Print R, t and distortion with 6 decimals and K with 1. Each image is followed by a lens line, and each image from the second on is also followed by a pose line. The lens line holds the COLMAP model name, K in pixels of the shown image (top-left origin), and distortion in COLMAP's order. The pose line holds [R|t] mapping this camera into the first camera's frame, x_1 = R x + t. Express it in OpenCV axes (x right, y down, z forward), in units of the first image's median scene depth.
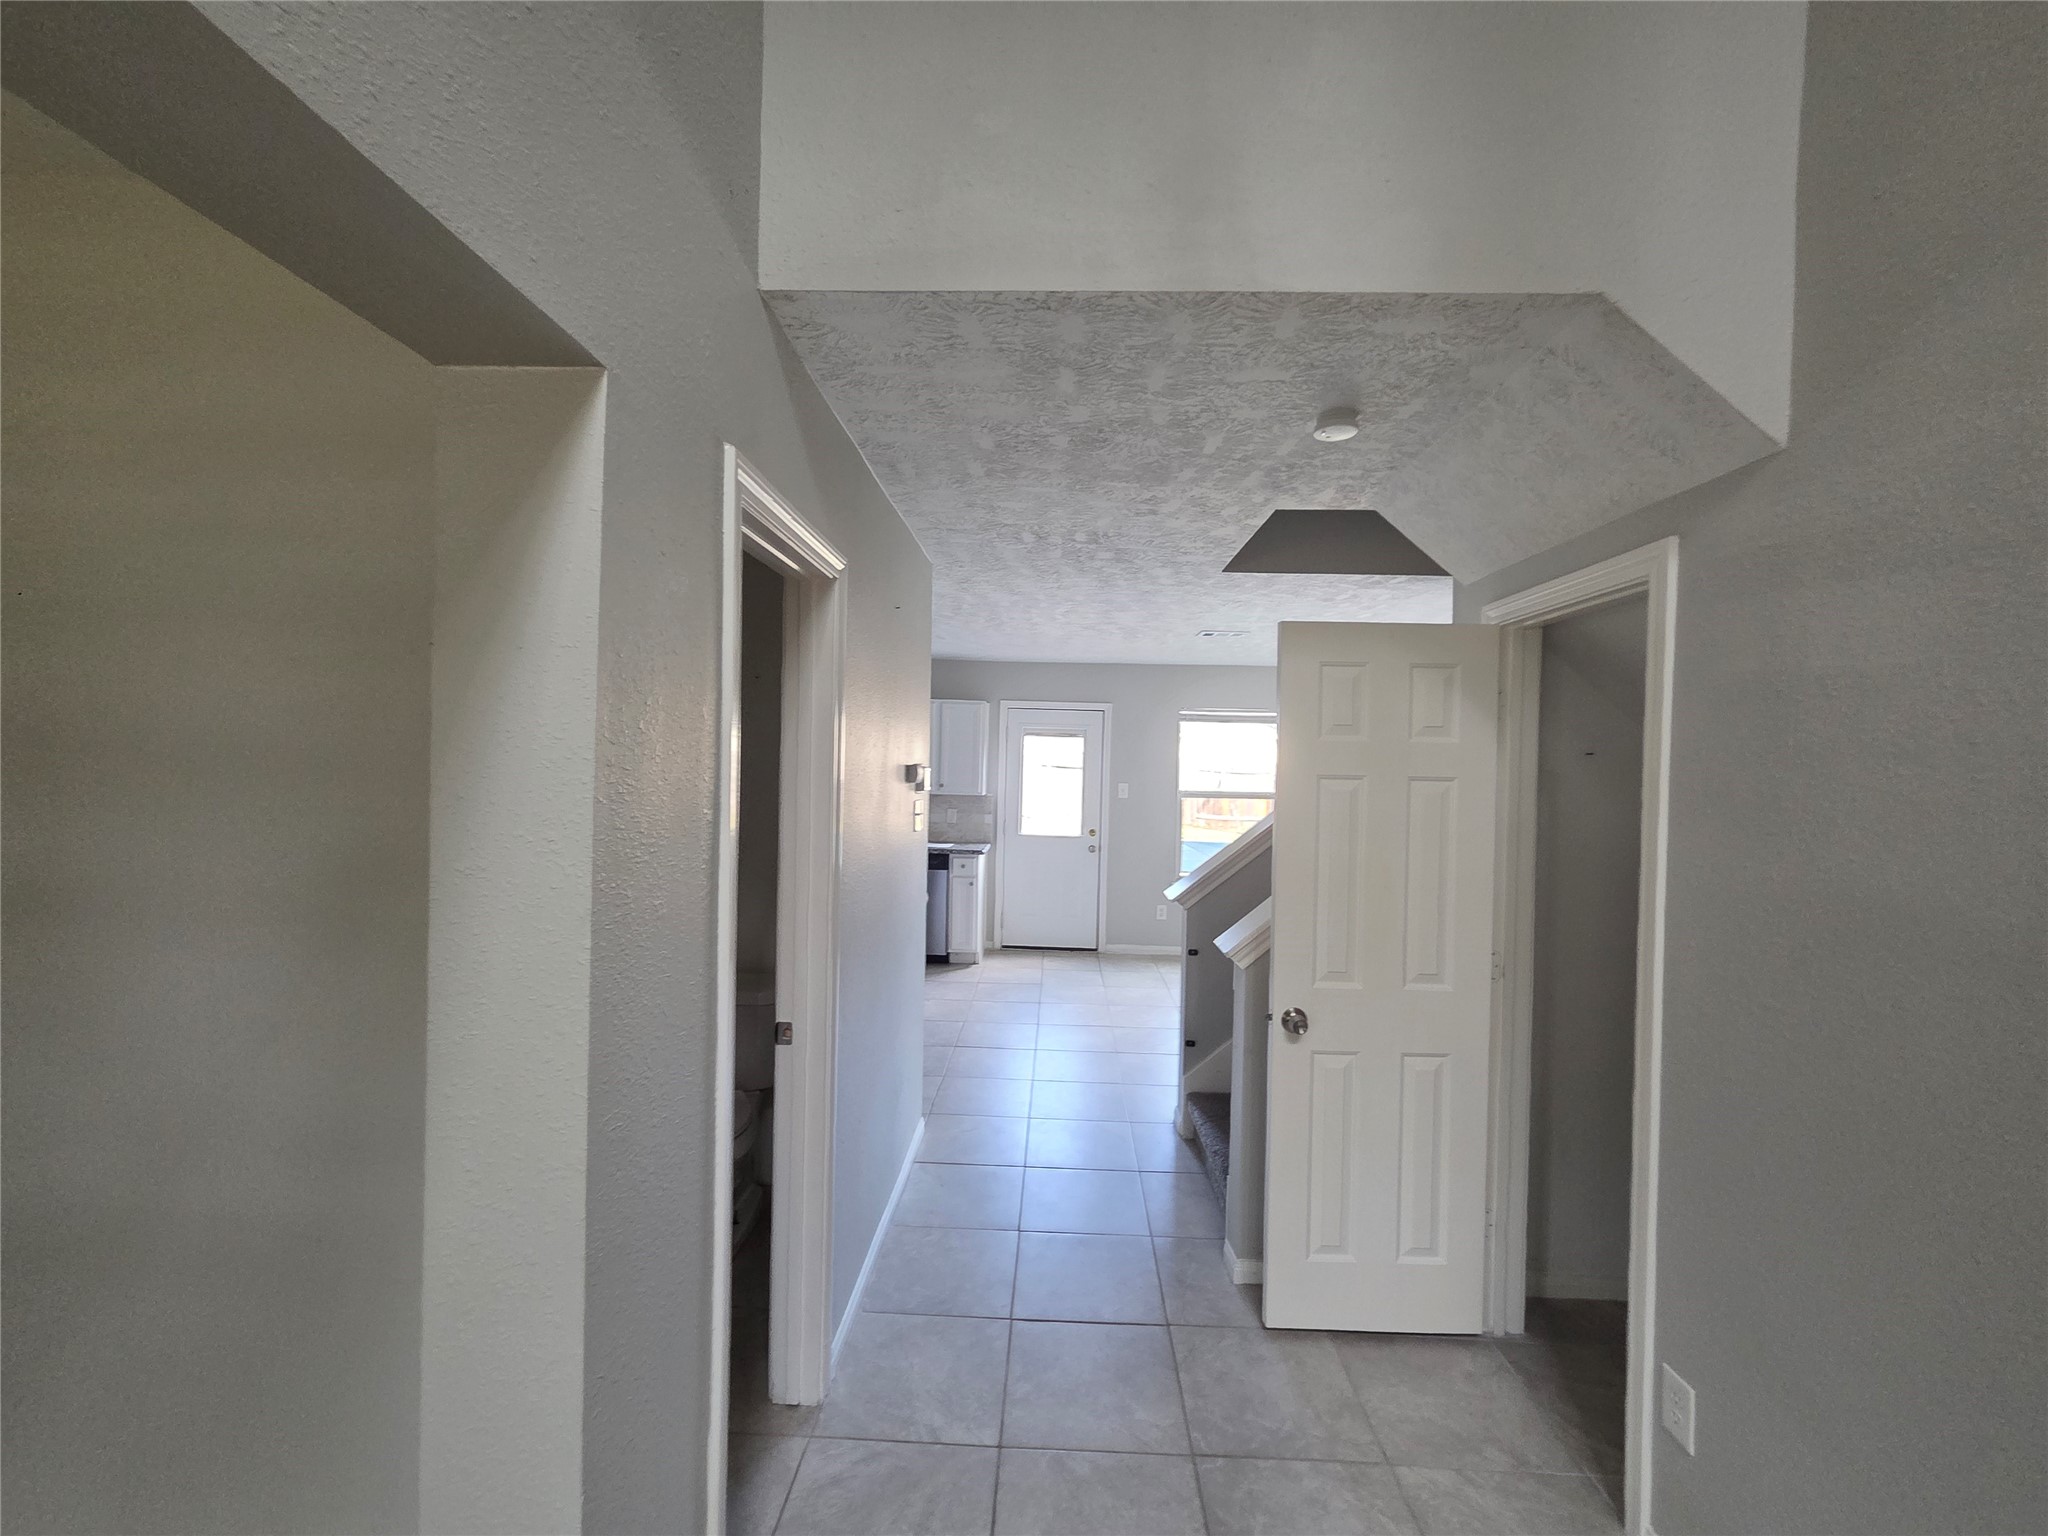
lens RADIAL K [[845.8, 0, 1025.9], [0, 845.8, 775.2], [0, 0, 1]] dist [0.000841, 0.000023]
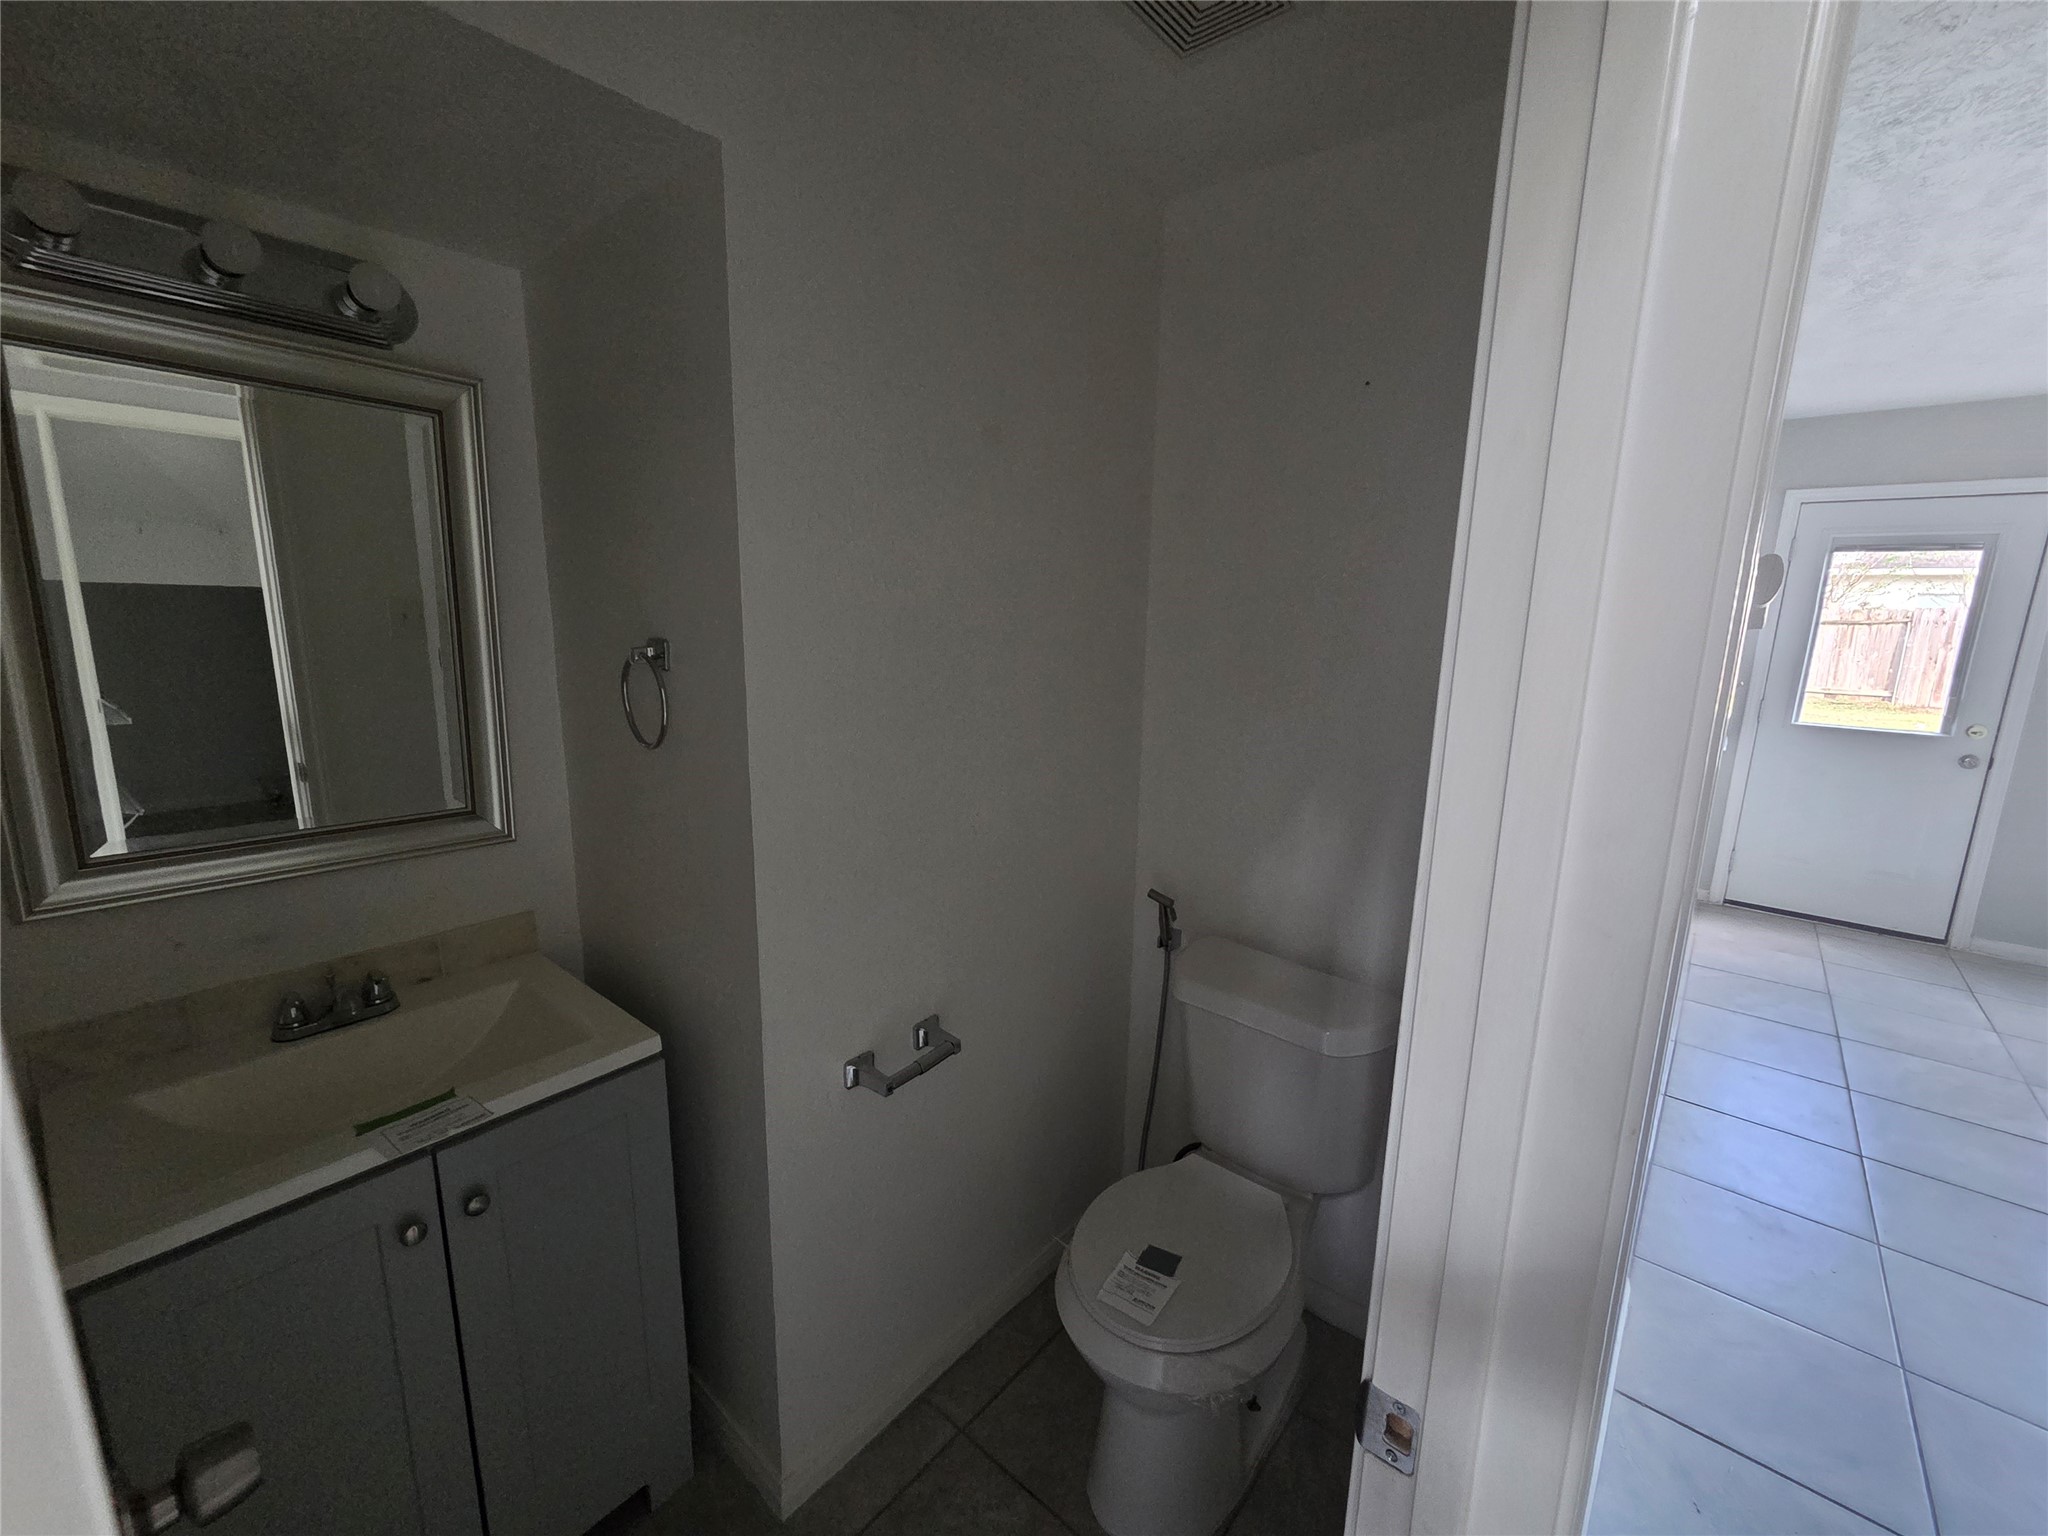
lens RADIAL K [[845.8, 0, 1023.6], [0, 845.8, 766.6], [0, 0, 1]] dist [0.000841, 0.000023]
pose [[0.787268, 0.112161, -0.606325, -0.068713], [-0.005938, 0.984650, 0.174437, -0.000413], [0.616583, -0.133728, 0.775849, 0.211805]]
